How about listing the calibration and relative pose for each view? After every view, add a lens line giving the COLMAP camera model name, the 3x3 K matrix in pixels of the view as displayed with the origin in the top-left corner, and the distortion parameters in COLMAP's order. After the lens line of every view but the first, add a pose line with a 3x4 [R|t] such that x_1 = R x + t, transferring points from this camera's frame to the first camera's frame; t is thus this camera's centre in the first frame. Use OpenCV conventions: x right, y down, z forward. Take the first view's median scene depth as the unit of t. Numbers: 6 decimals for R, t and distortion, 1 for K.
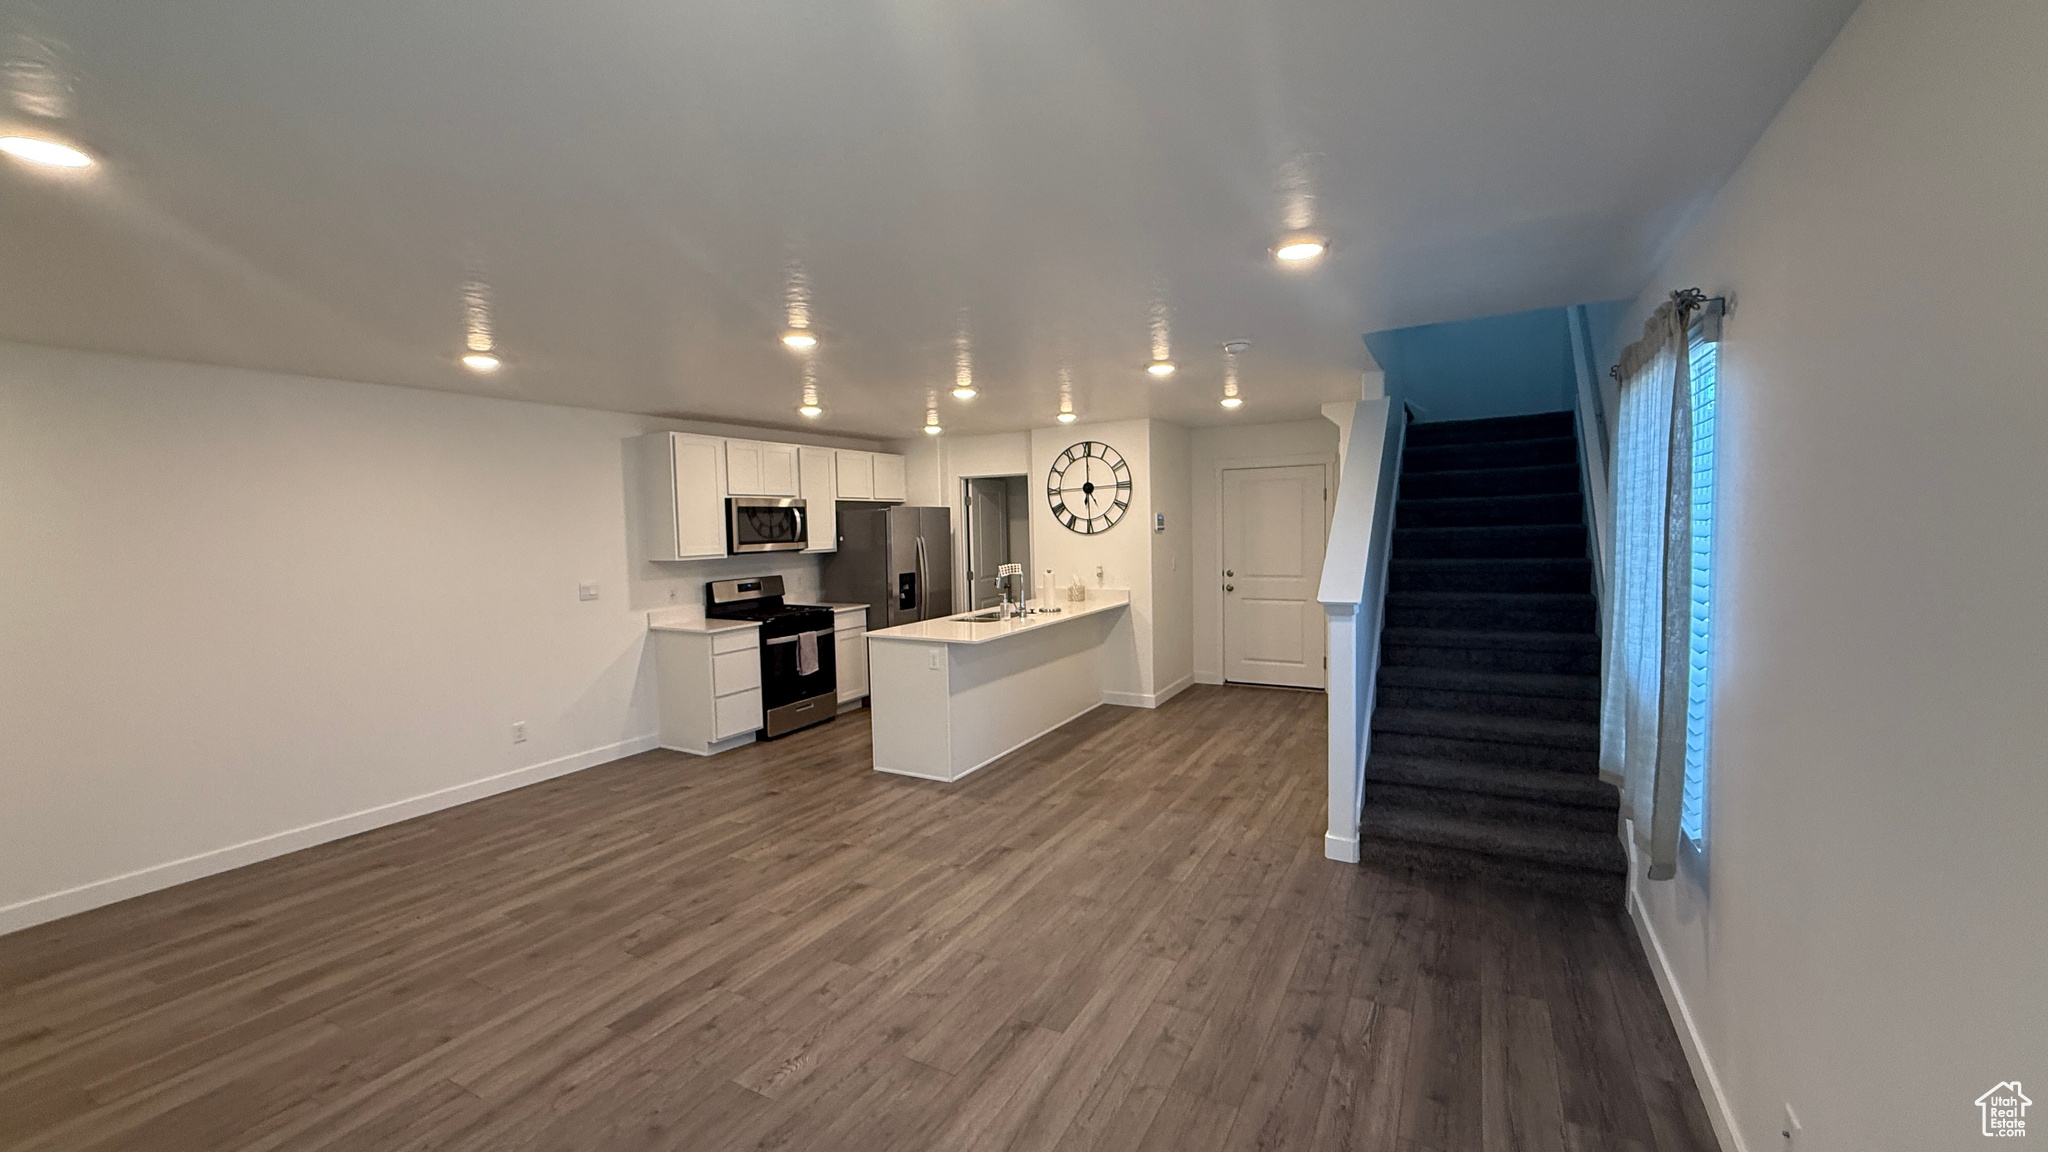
lens RADIAL K [[812.6, 0, 1020.7], [0, 812.6, 564.8], [0, 0, 1]] dist [0.000009, 0.000341]
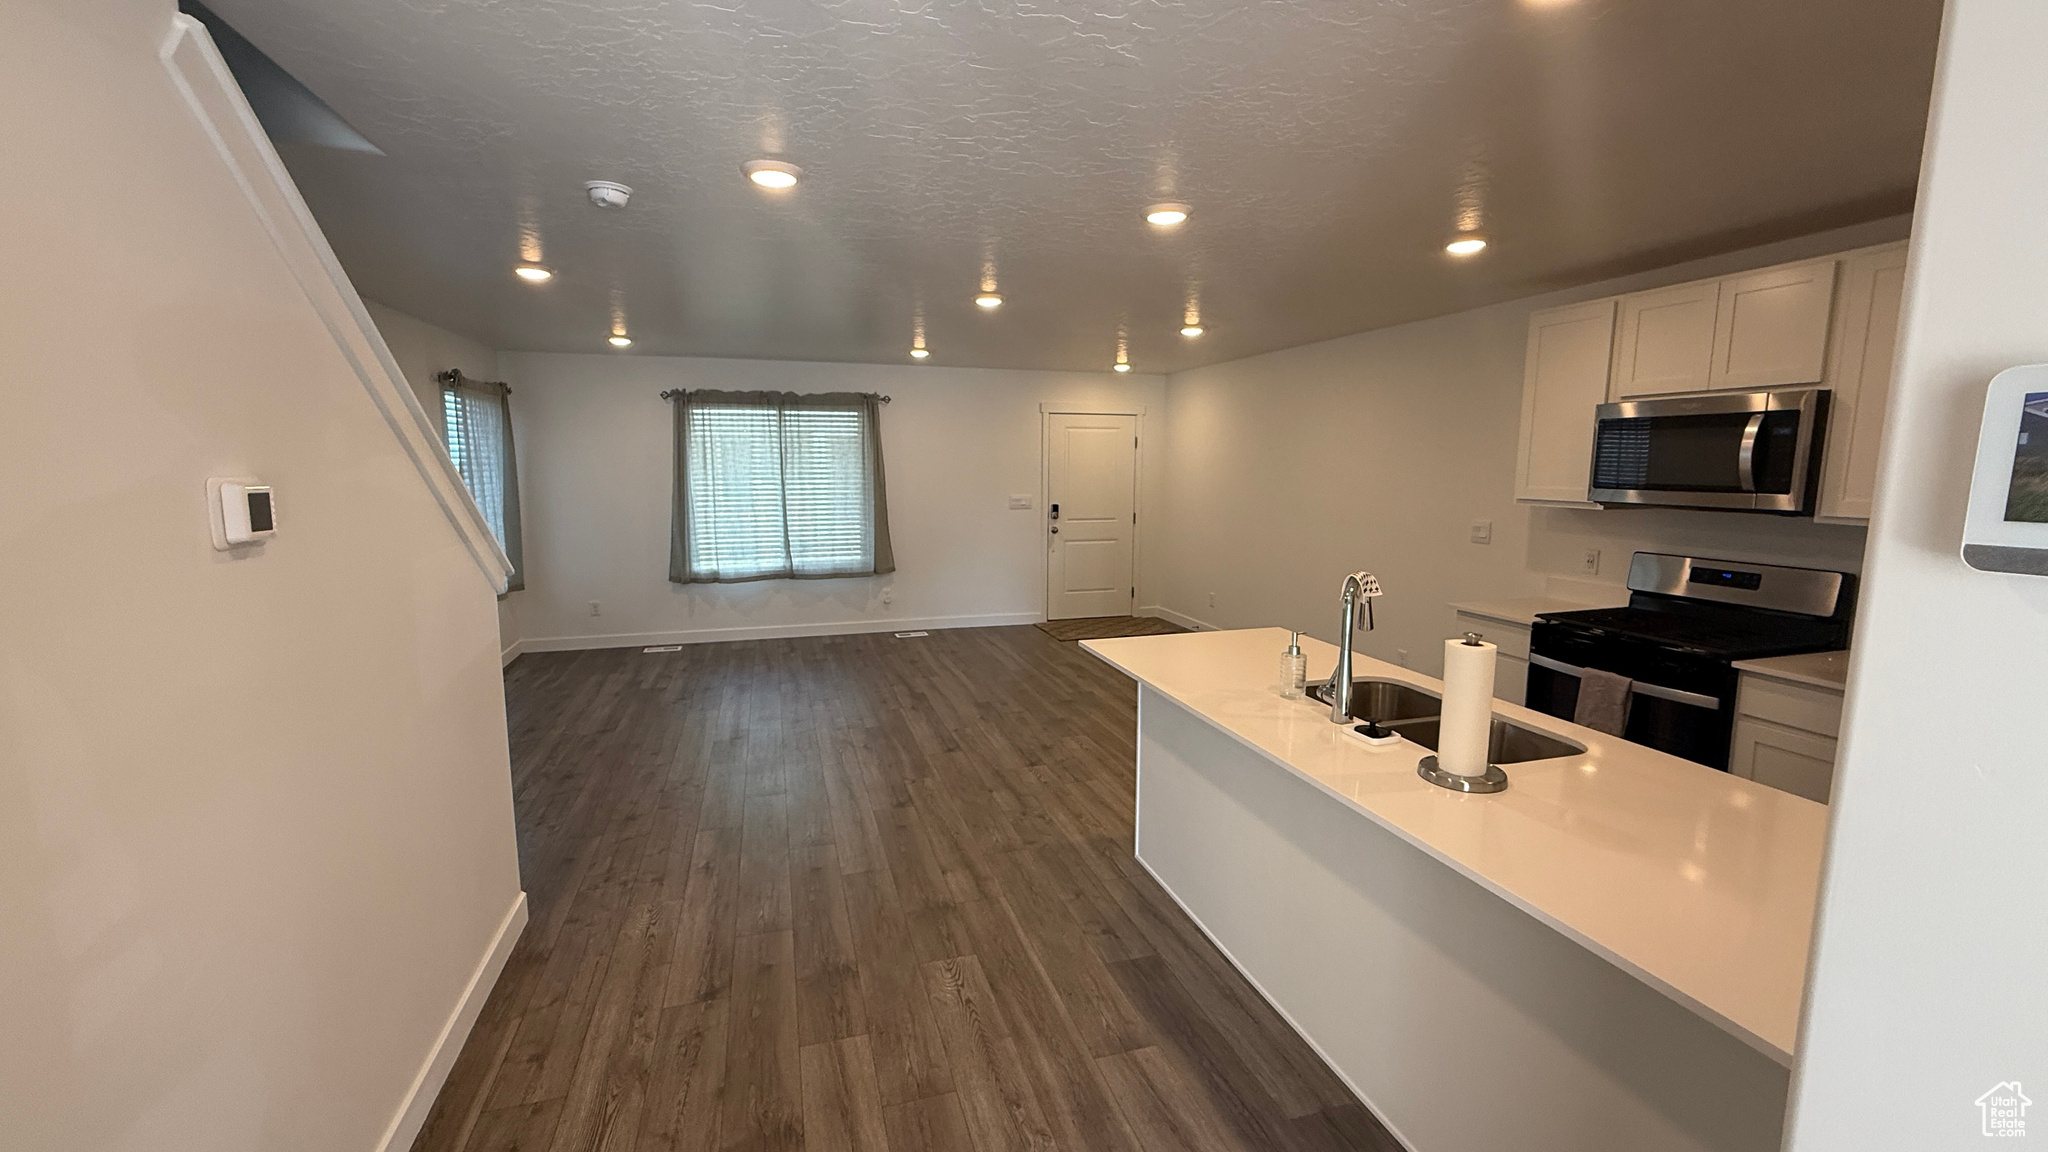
lens RADIAL K [[812.6, 0, 1019.8], [0, 812.6, 579.6], [0, 0, 1]] dist [0.000009, 0.000341]
pose [[-0.690431, 0.126945, -0.712173, 0.444106], [-0.022363, 0.980266, 0.196413, -0.083556], [0.723052, 0.151536, -0.673968, 1.424813]]
